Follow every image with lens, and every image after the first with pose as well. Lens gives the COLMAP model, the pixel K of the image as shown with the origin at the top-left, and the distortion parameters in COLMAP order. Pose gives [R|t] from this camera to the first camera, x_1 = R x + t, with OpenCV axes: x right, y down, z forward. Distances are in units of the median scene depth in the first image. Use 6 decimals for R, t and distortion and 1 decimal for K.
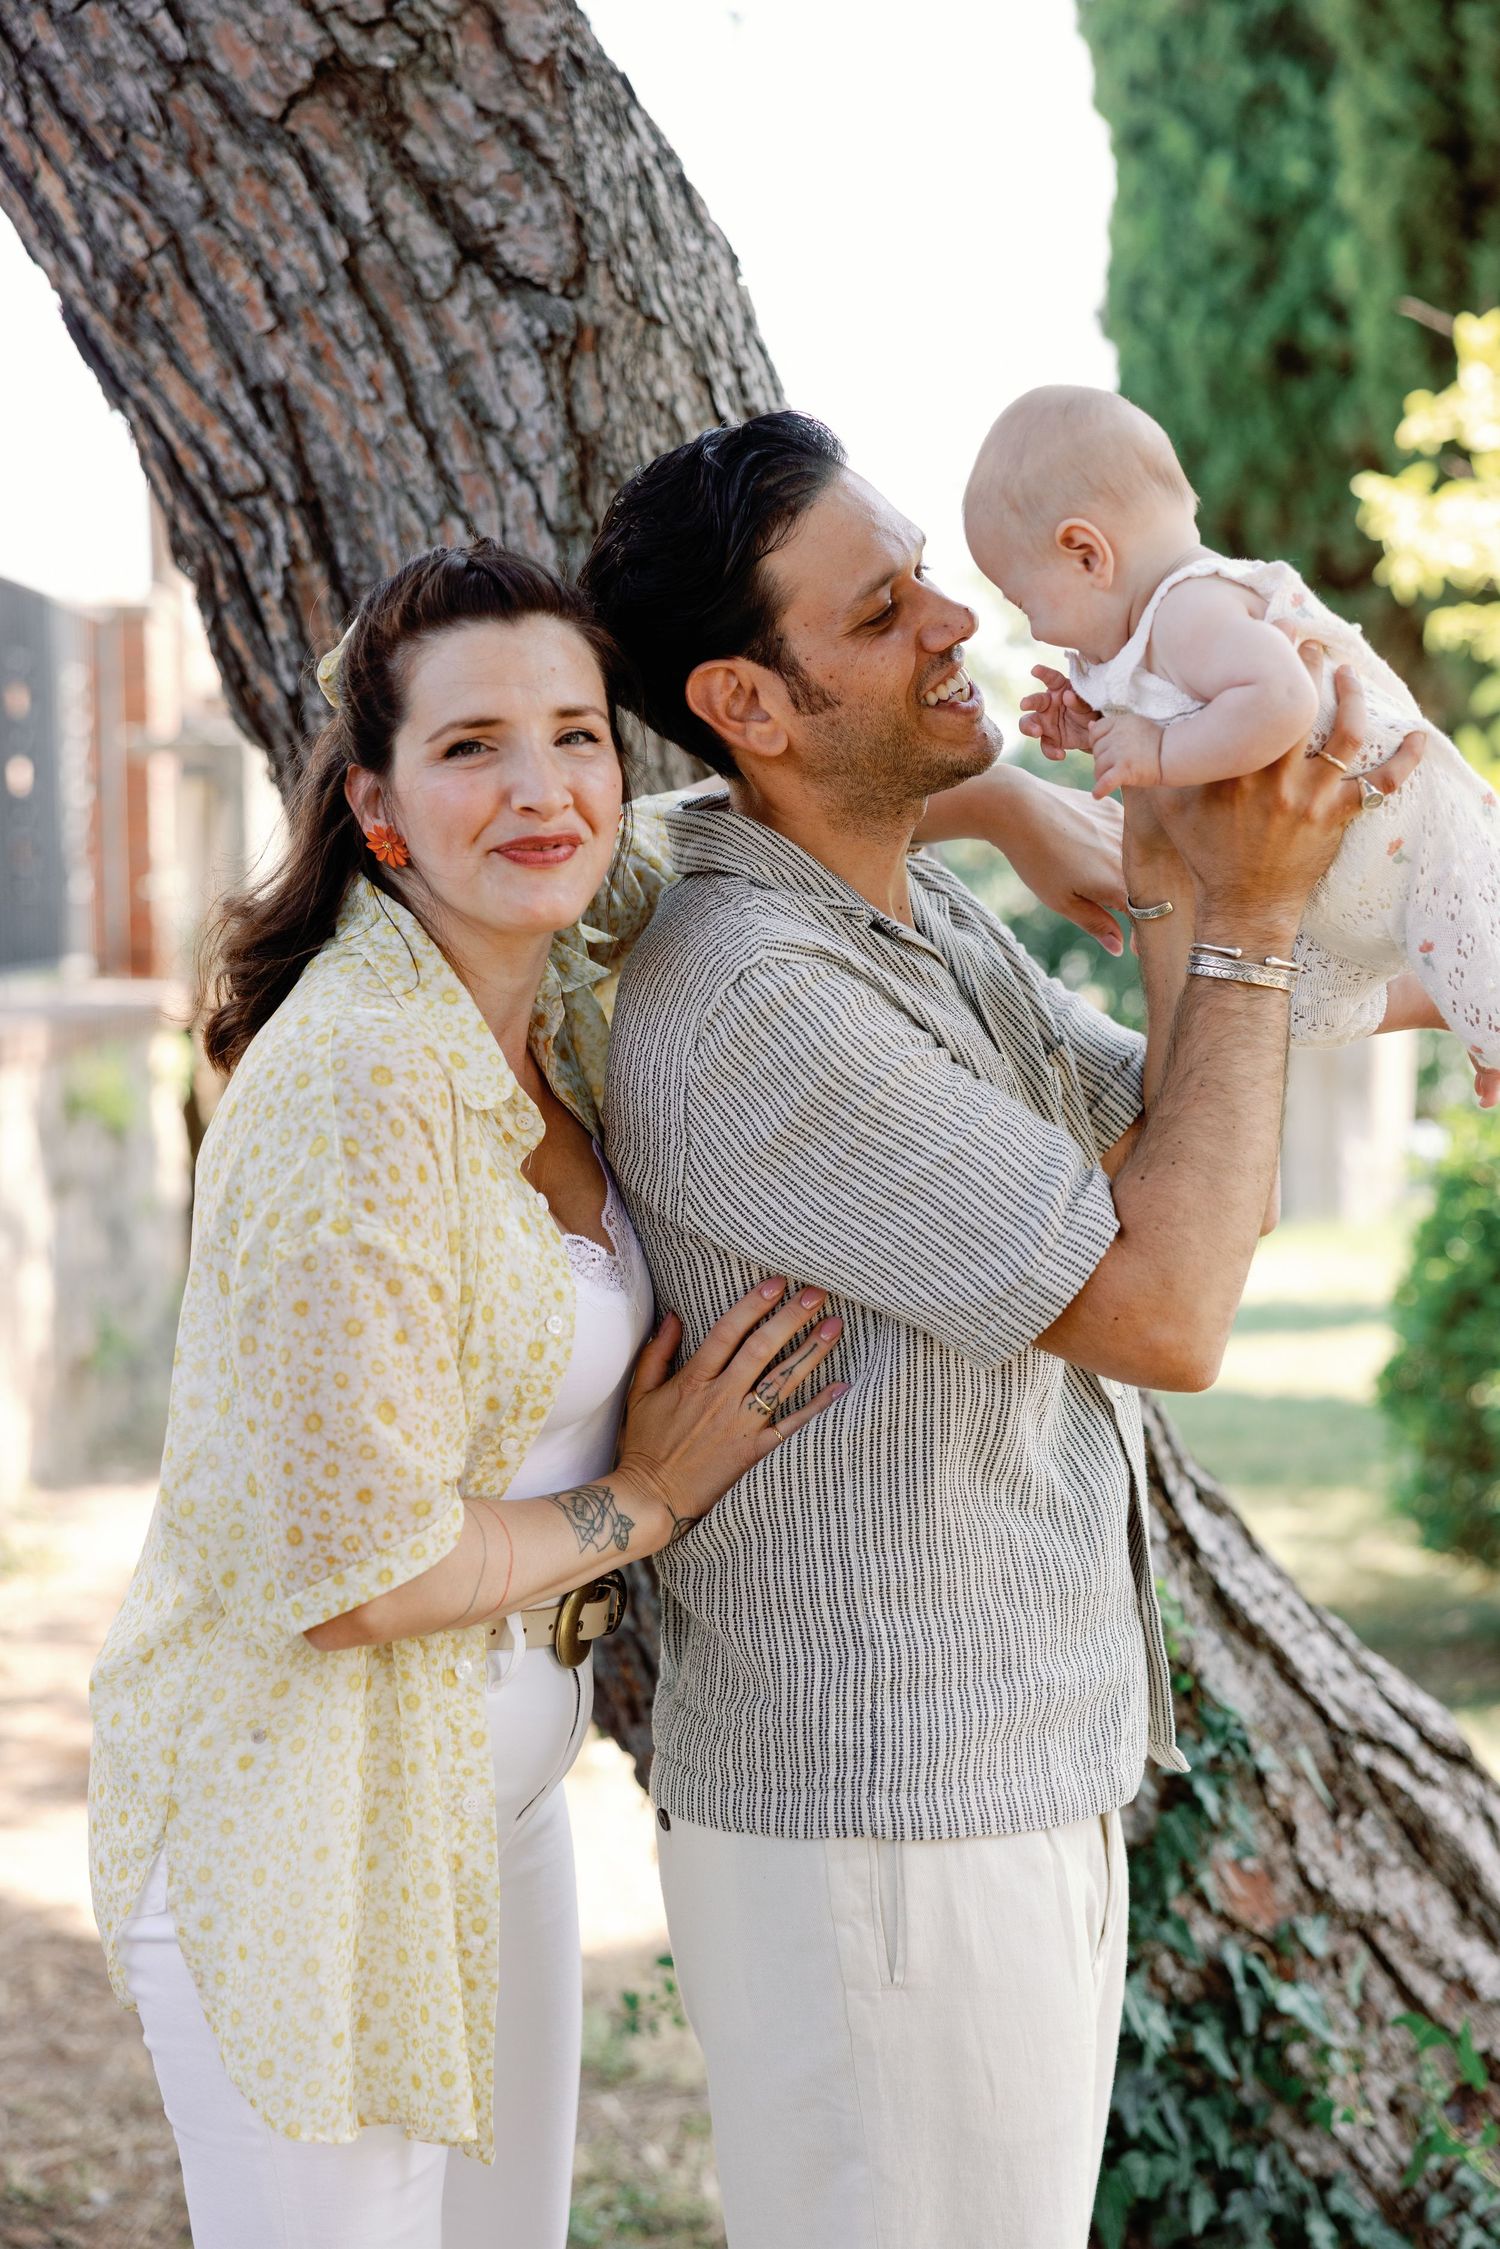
lens RADIAL K [[3744.1, 0, 742.3], [0, 3744.1, 1120.6], [0, 0, 1]] dist [0.013146, 0.000000]
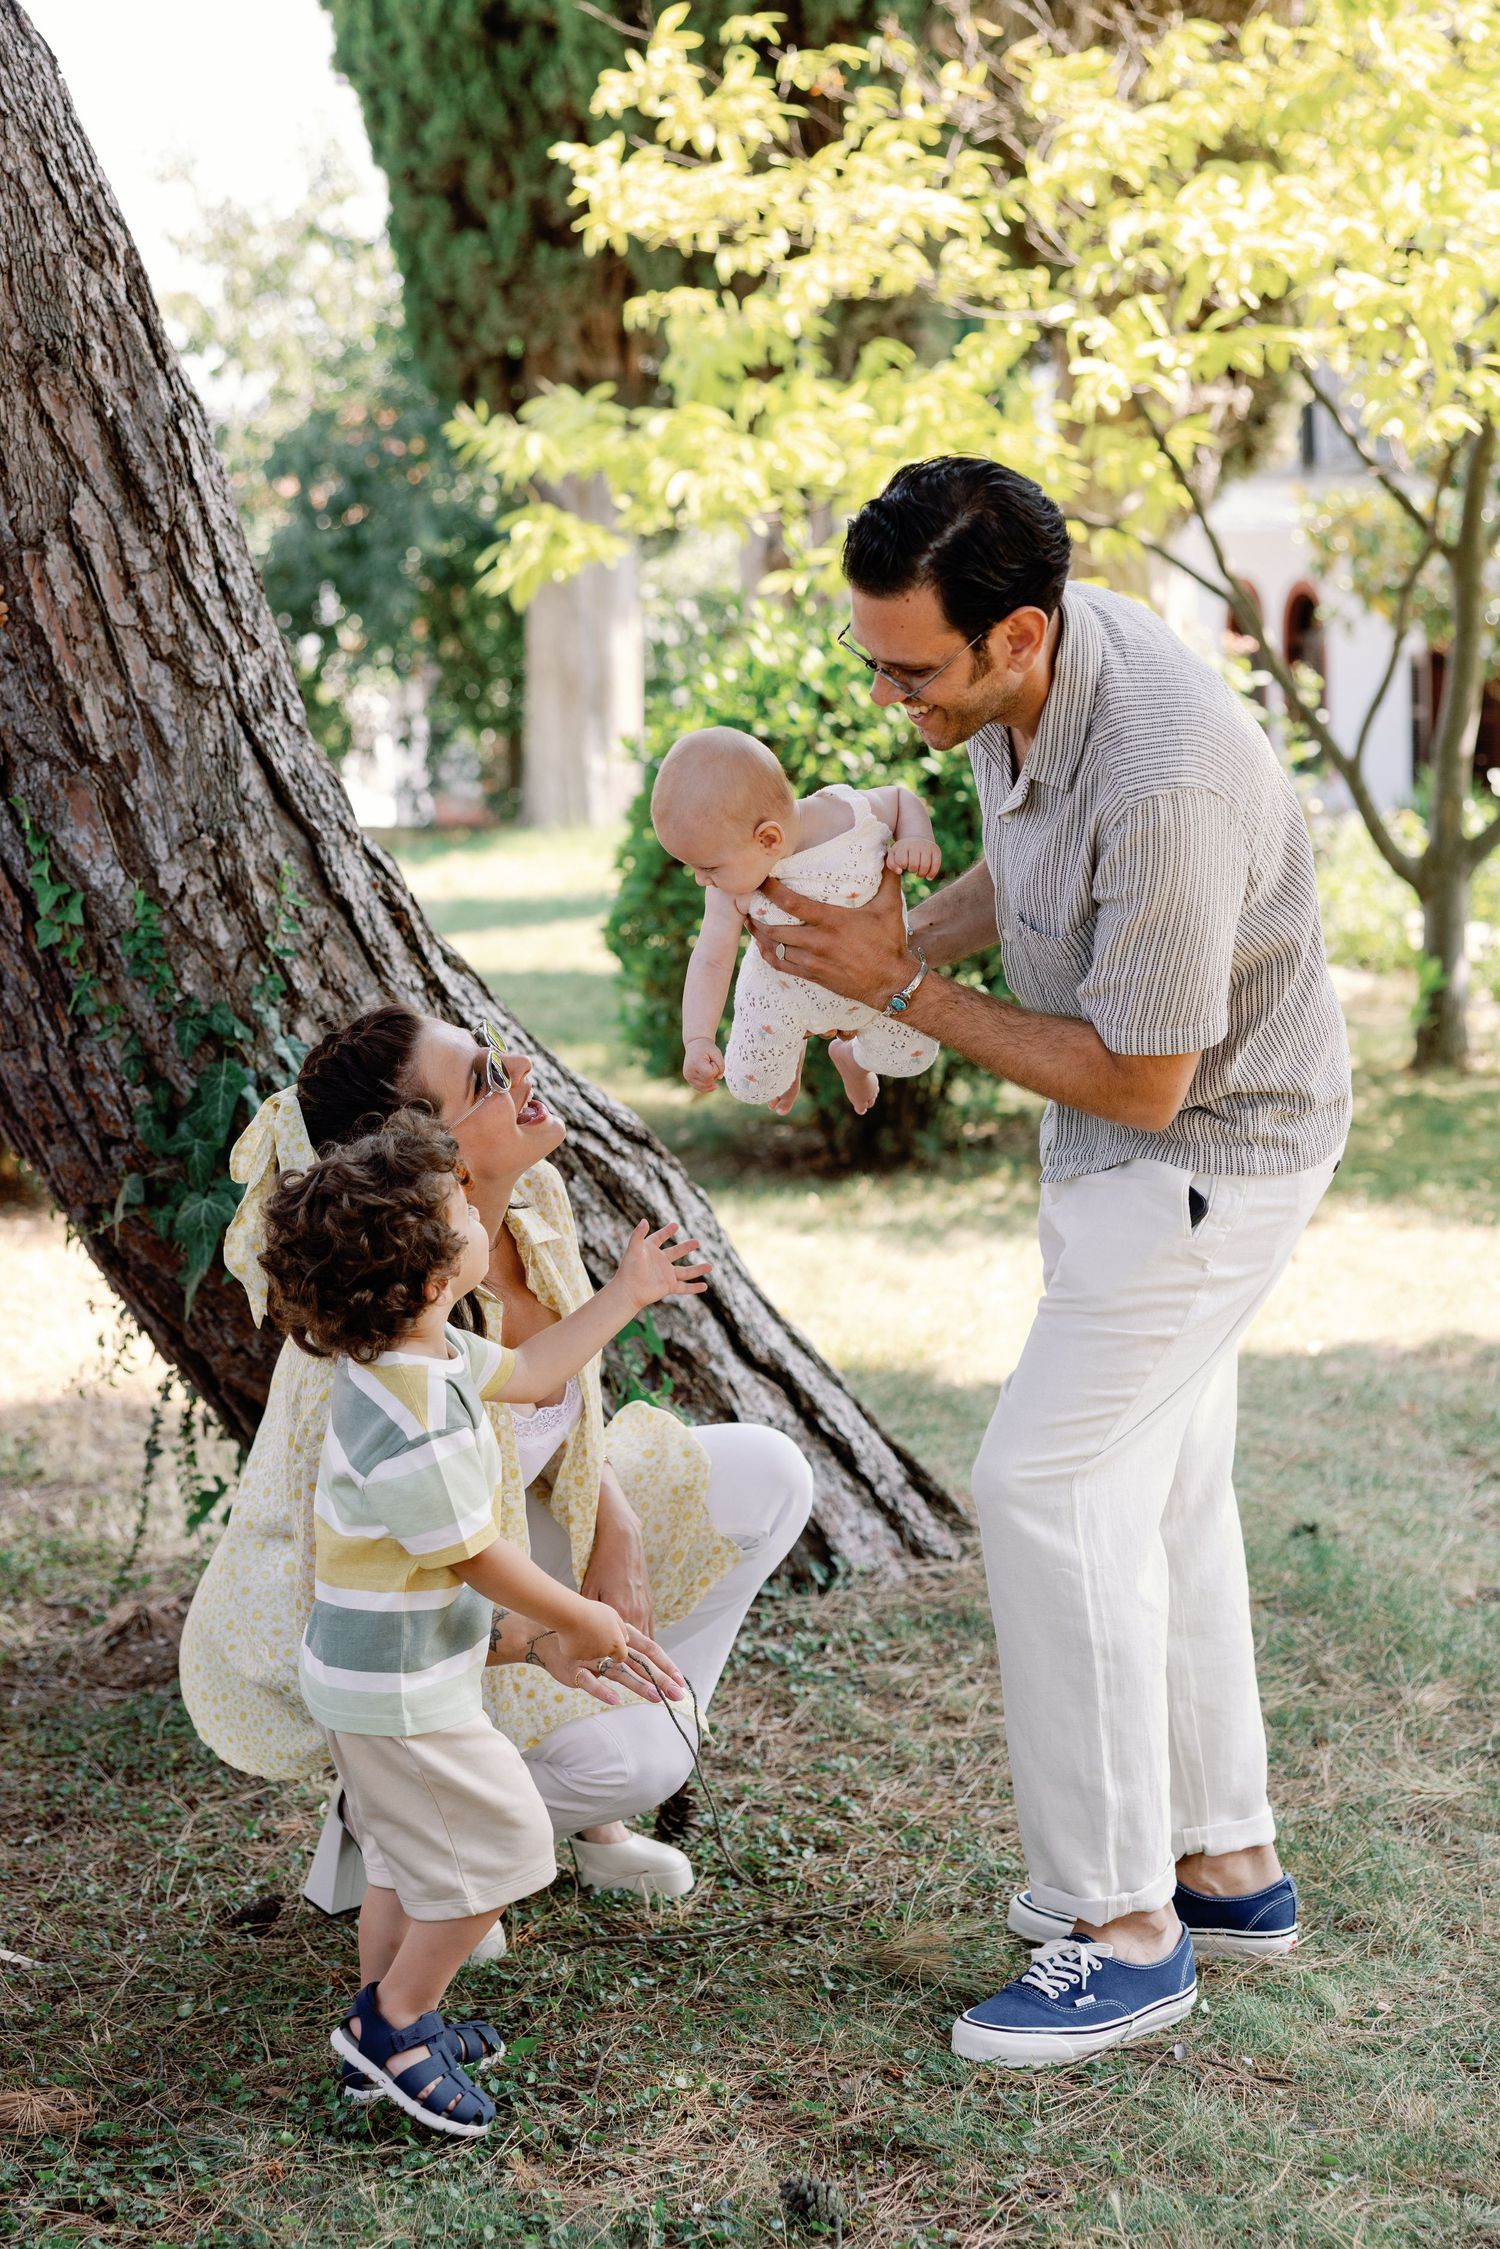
lens RADIAL K [[3380.9, 0, 740.7], [0, 3380.9, 1143.1], [0, 0, 1]] dist [-0.028621, 0.000000]
pose [[0.977986, -0.068009, 0.197276, -0.023986], [0.043767, 0.991223, 0.124744, 0.015214], [-0.204028, -0.113364, 0.972379, -0.255459]]
